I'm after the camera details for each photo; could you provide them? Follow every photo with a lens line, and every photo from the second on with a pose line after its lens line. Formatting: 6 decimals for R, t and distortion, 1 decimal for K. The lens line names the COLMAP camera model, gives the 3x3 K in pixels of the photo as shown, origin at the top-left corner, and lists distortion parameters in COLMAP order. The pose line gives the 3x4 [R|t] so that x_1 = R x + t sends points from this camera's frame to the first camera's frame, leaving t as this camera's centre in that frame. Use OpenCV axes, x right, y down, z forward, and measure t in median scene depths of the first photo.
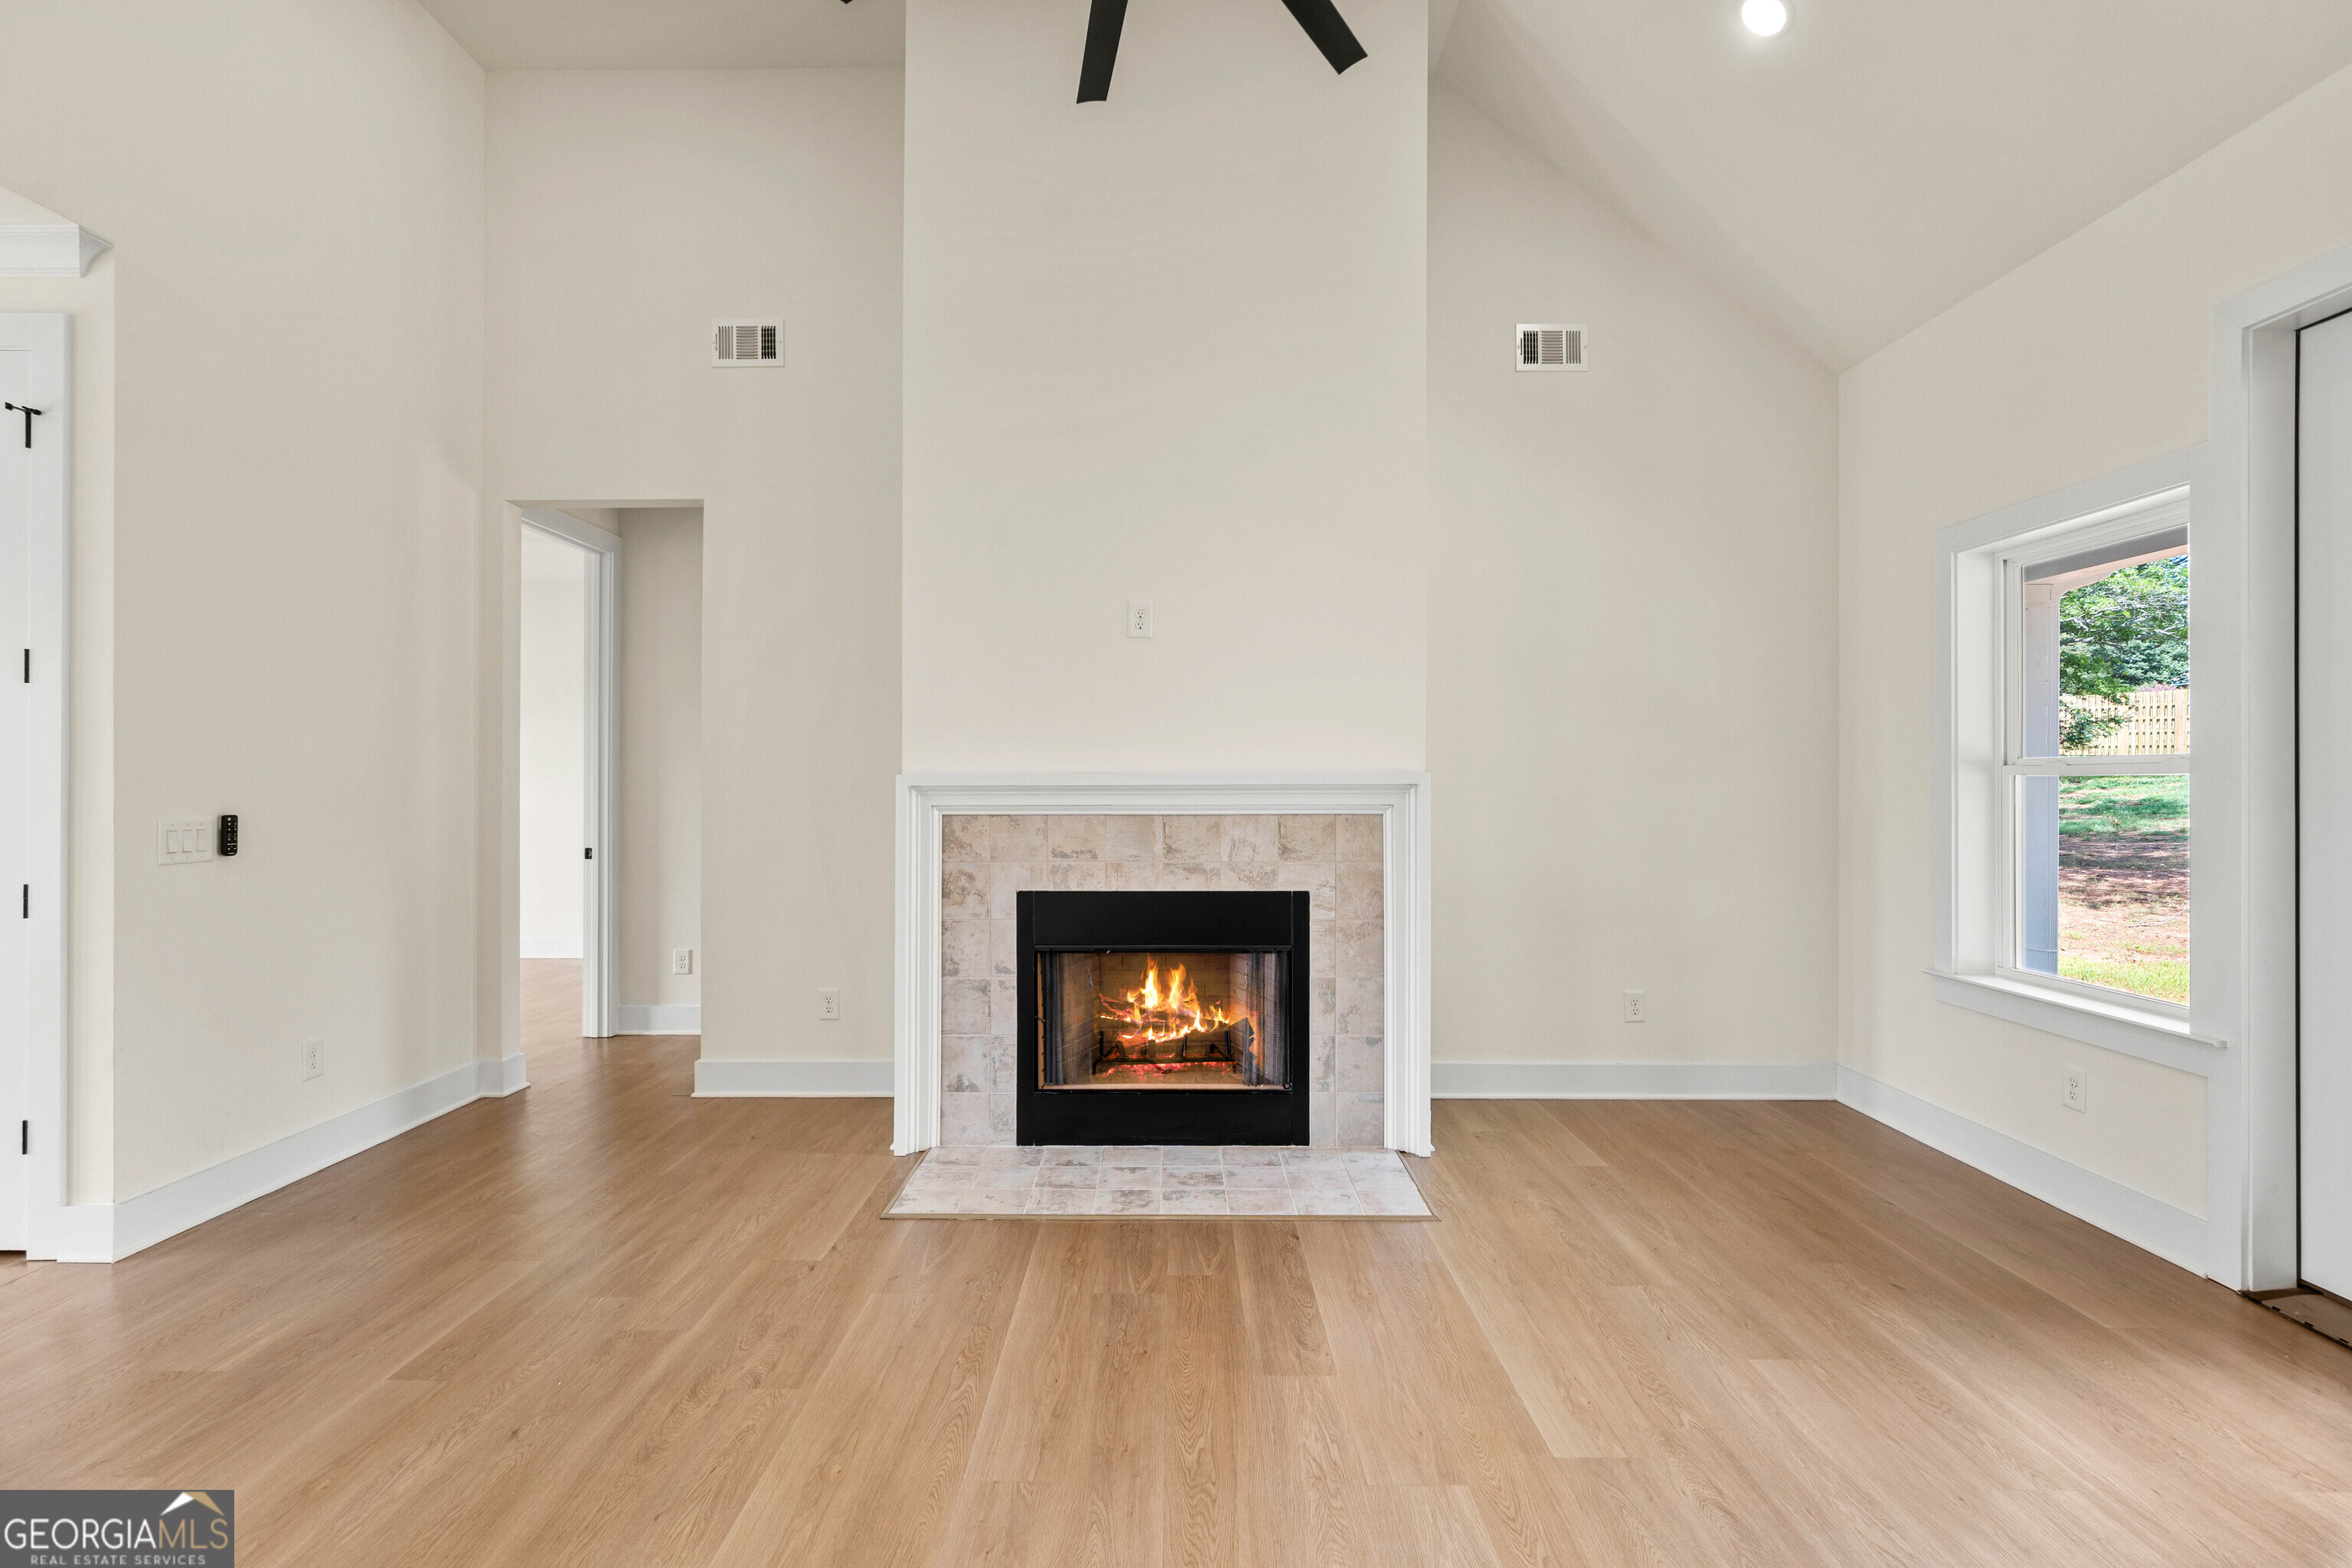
lens RADIAL K [[1072.4, 0, 1176.0], [0, 1072.4, 784.0], [0, 0, 1]] dist [-0.008371, 0.001060]
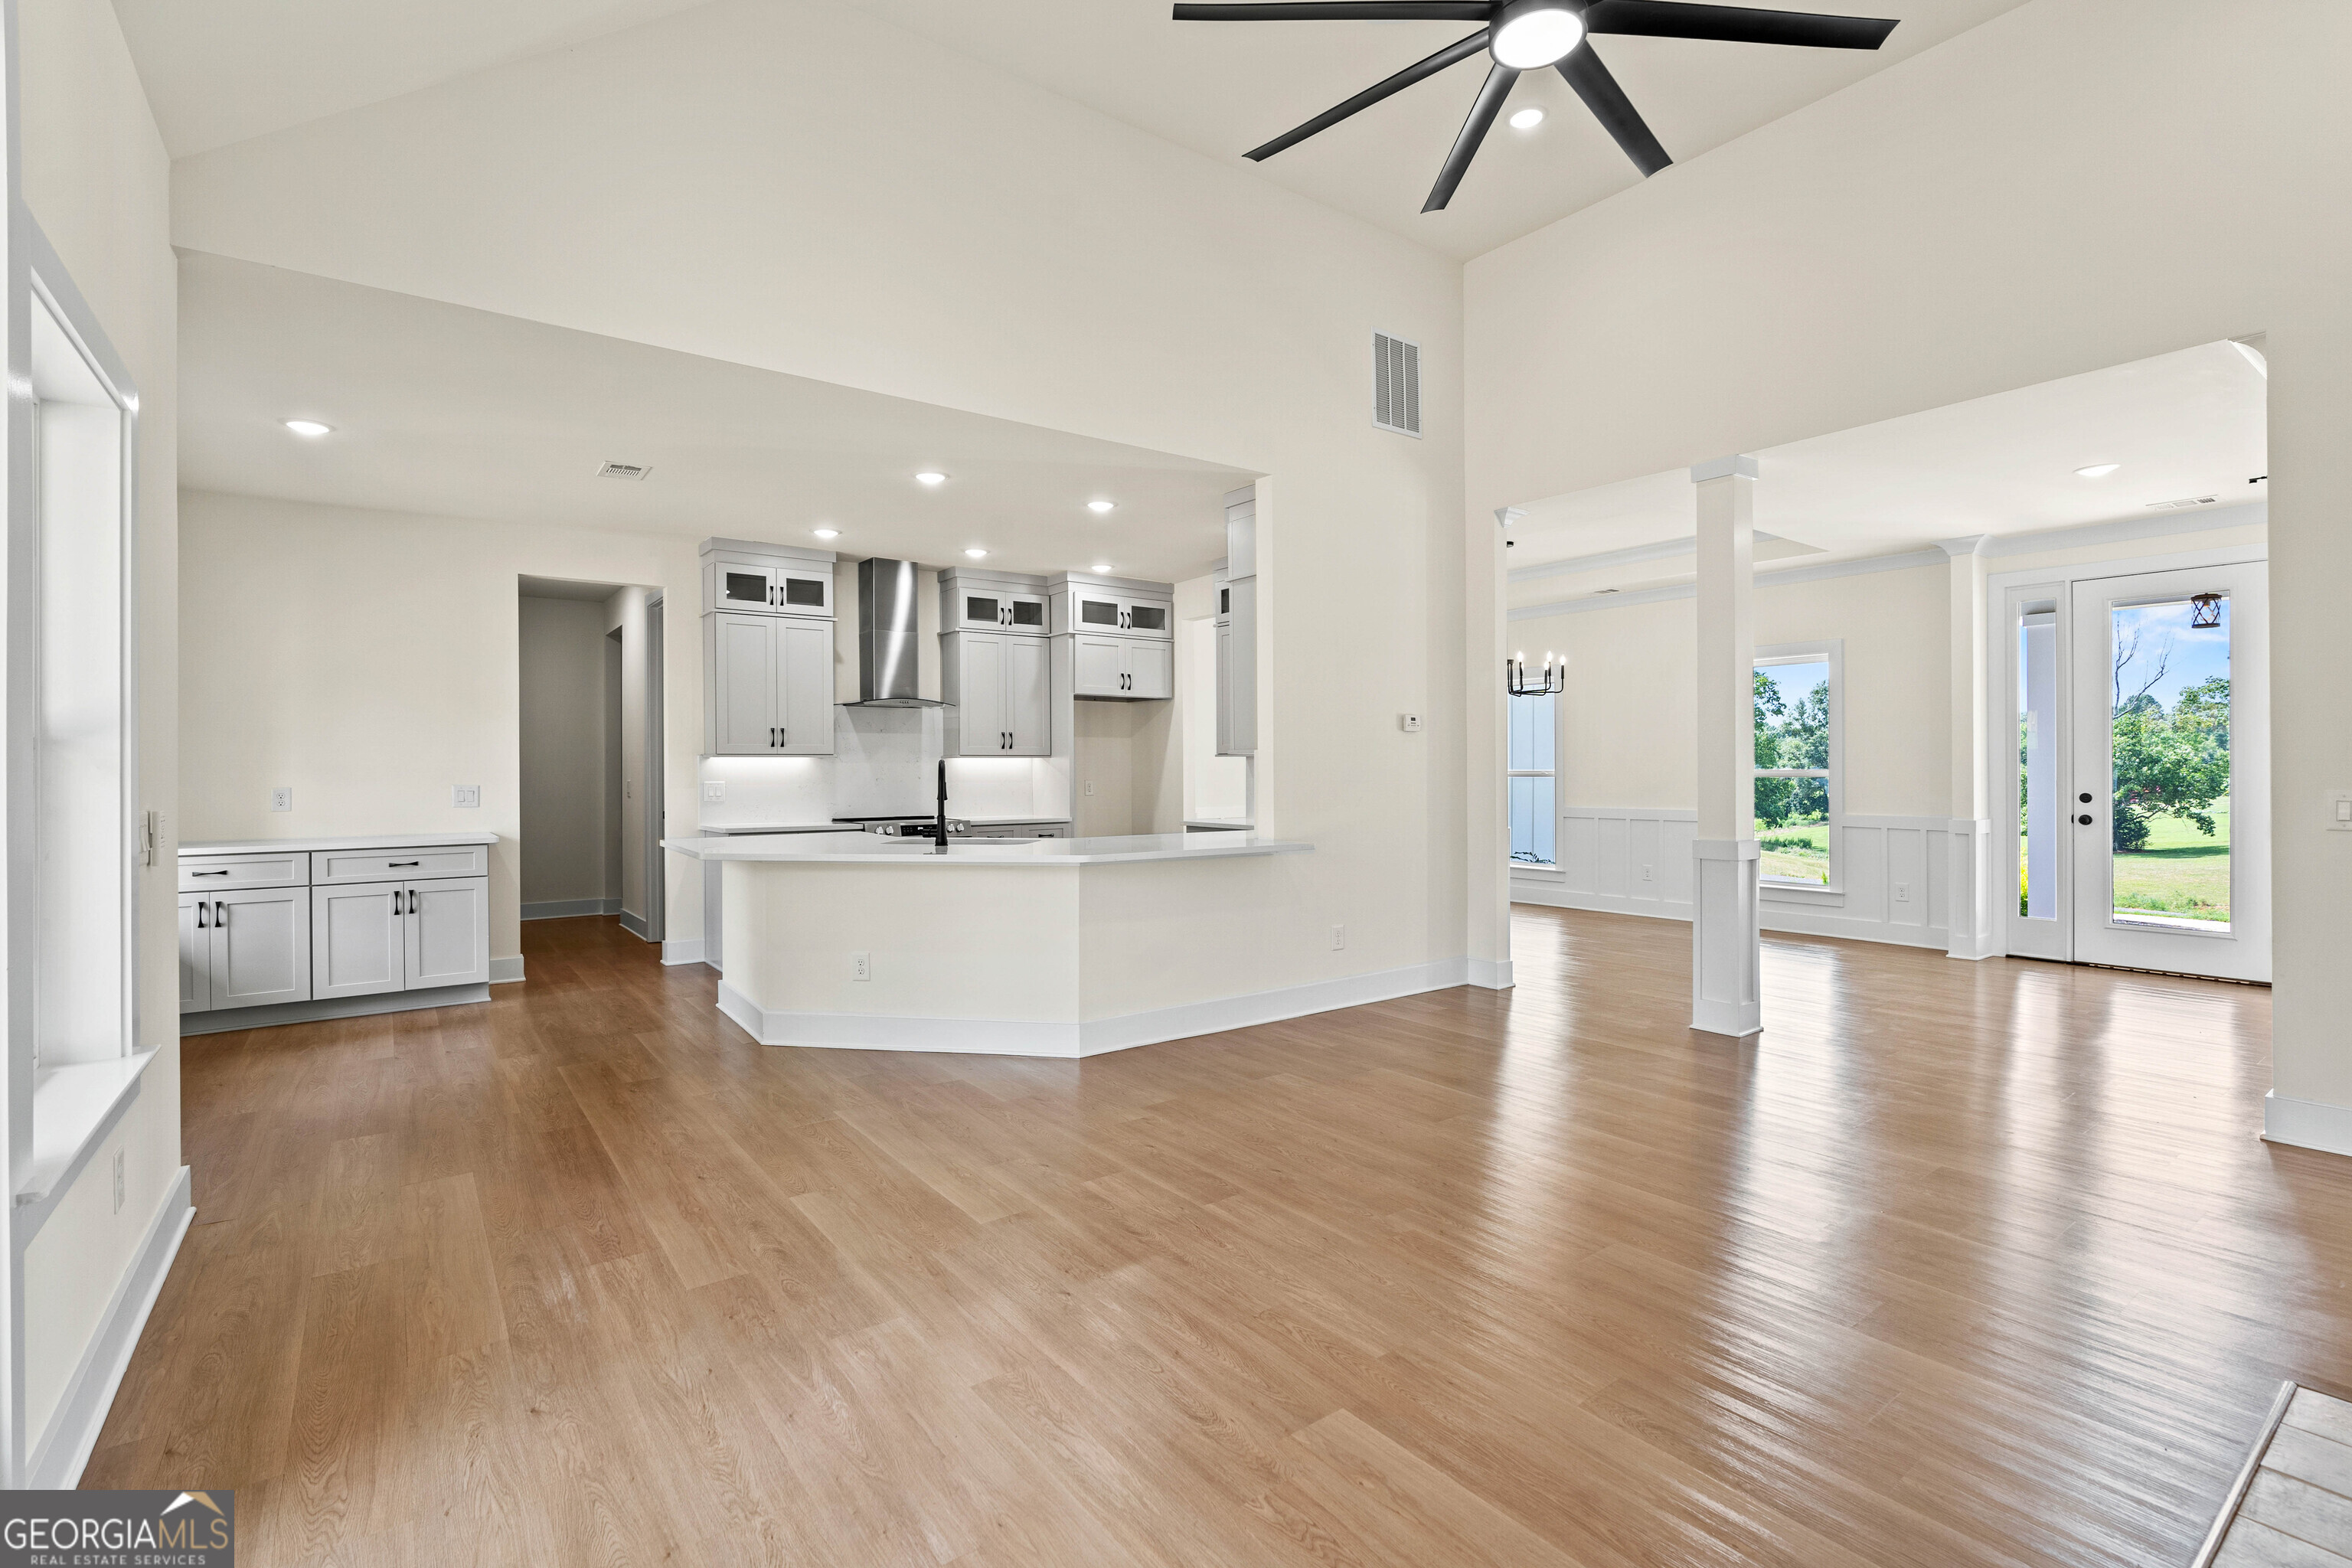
lens RADIAL K [[1068.6, 0, 1176.6], [0, 1068.6, 774.5], [0, 0, 1]] dist [-0.003461, 0.000605]
pose [[-0.804072, 0.006202, -0.594500, 0.598075], [0.006156, 0.999979, 0.002105, 0.003510], [0.594501, -0.001968, -0.804093, 0.946755]]
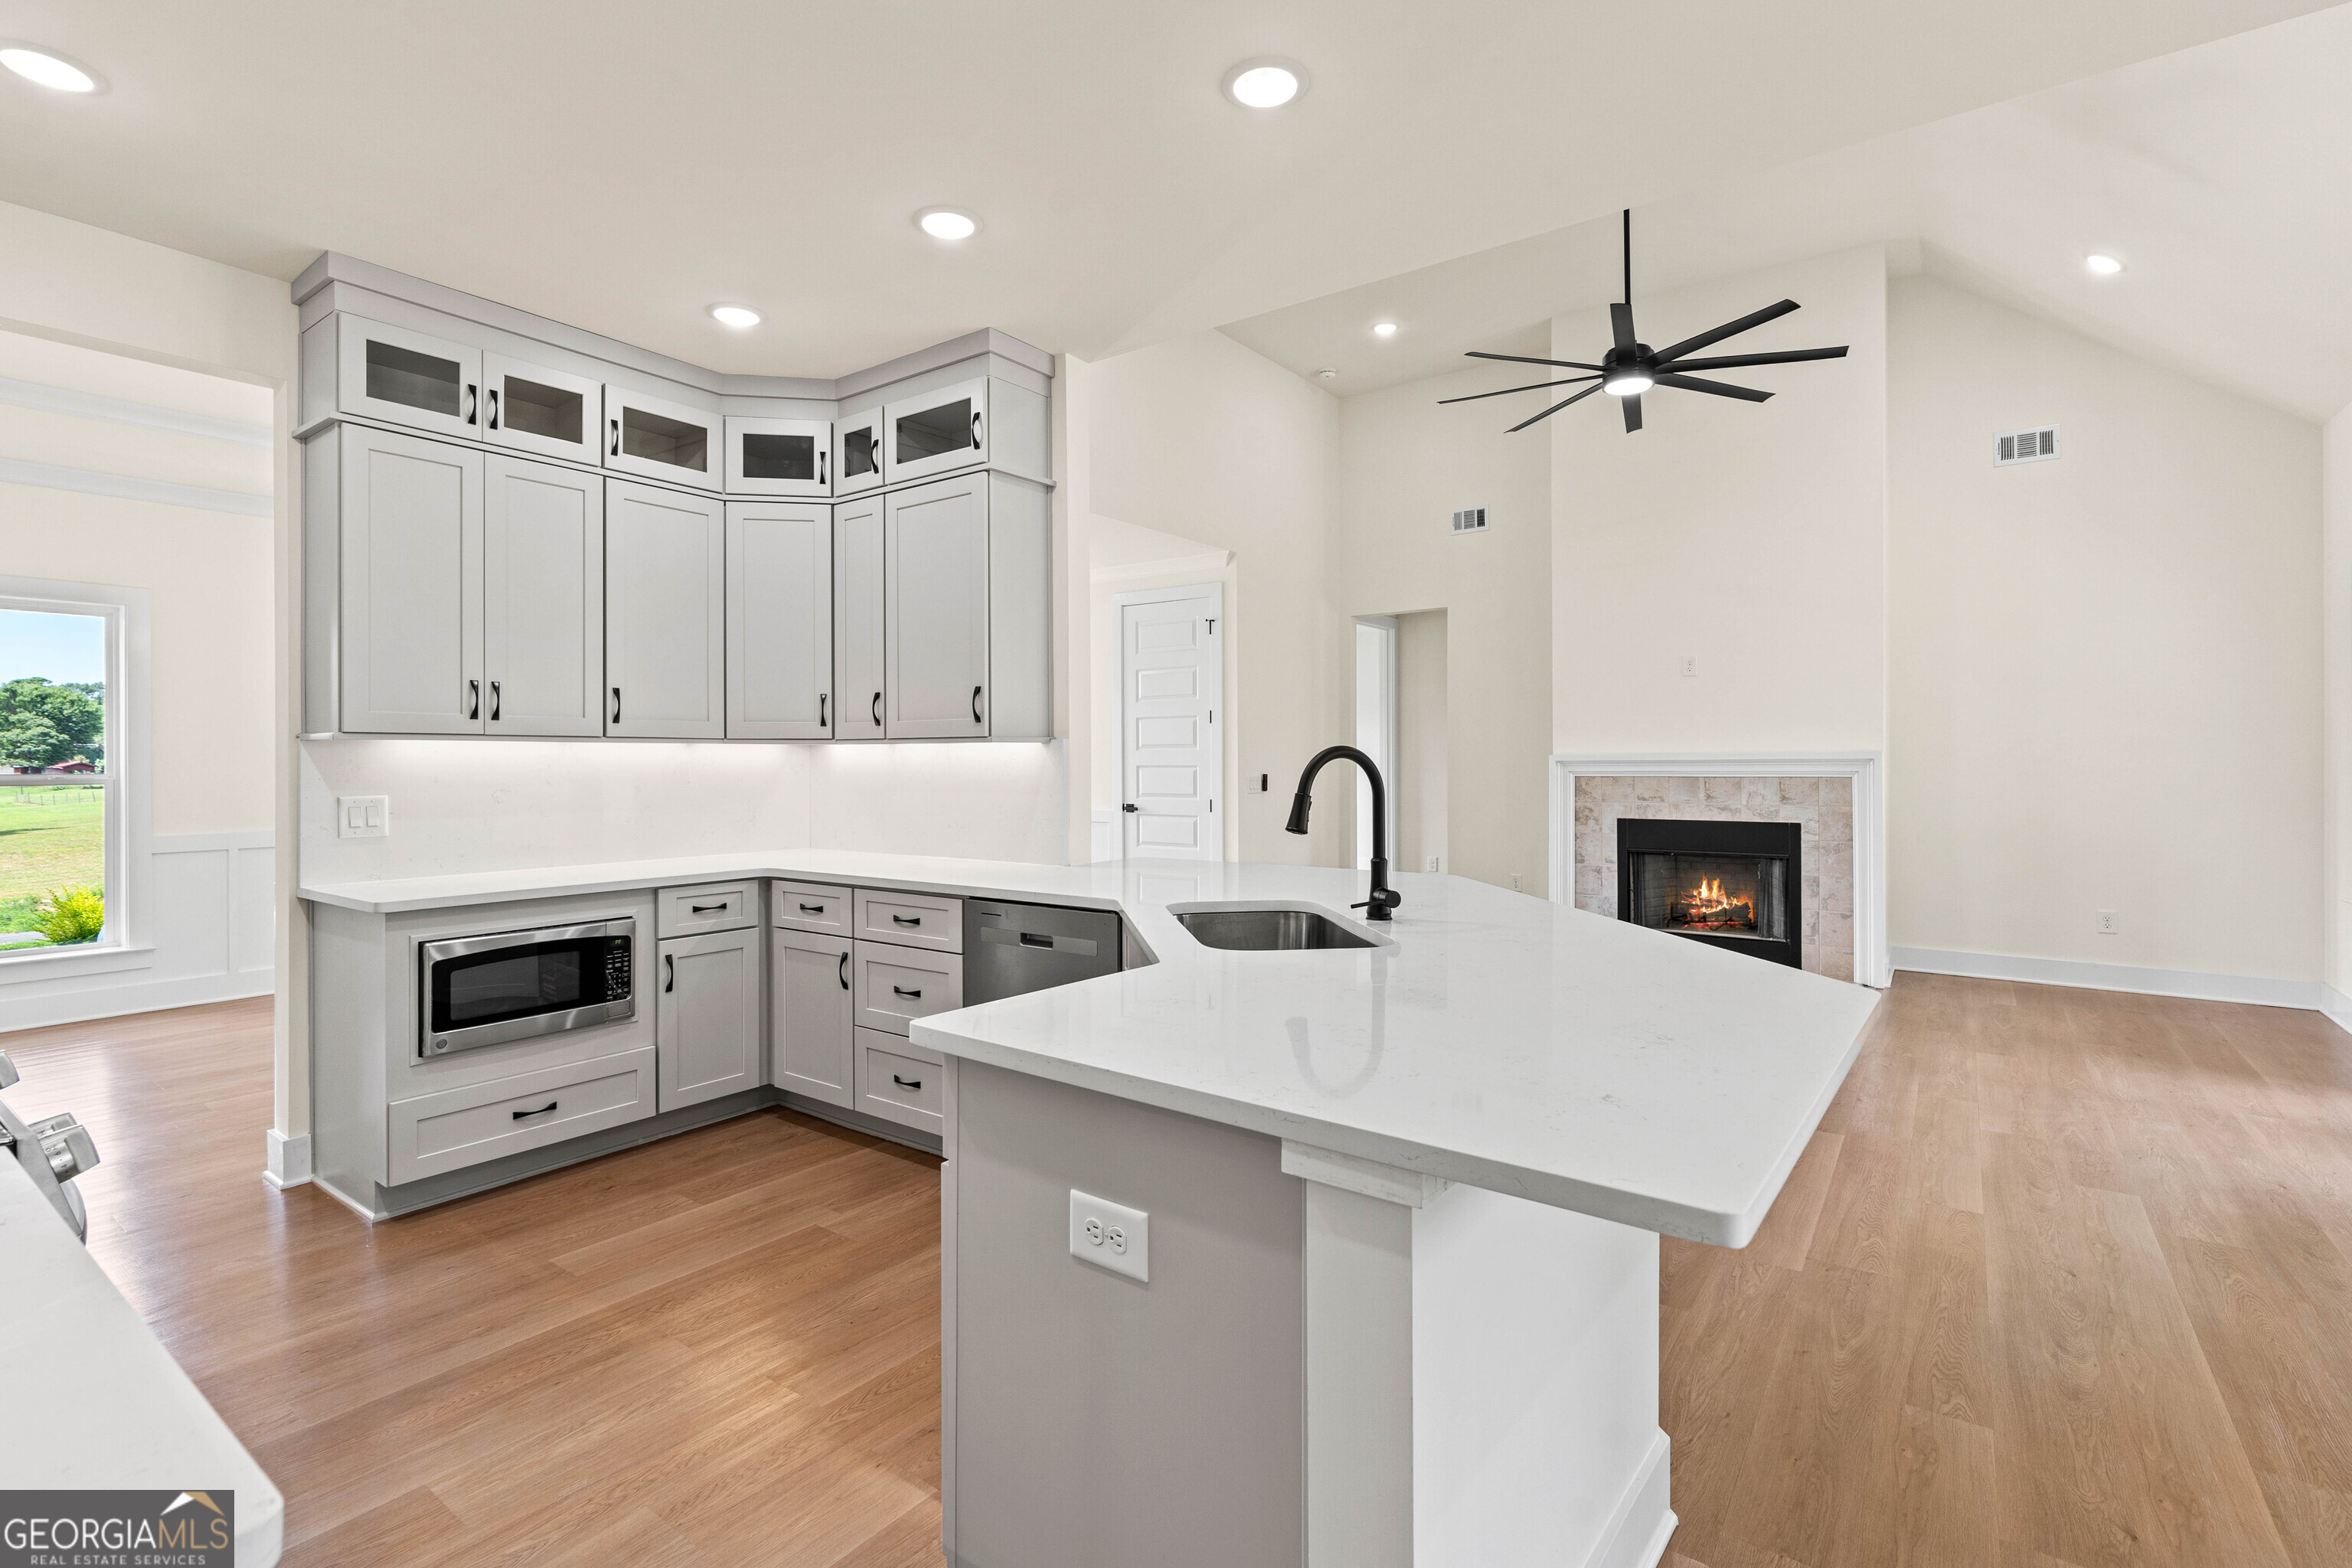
lens RADIAL K [[1088.0, 0, 1174.9], [0, 1088.0, 759.2], [0, 0, 1]] dist [-0.003522, 0.000265]
pose [[0.808296, -0.004897, -0.588756, 0.333223], [0.005557, 0.999984, -0.000687, -0.003669], [0.588751, -0.002716, 0.808310, -0.937415]]
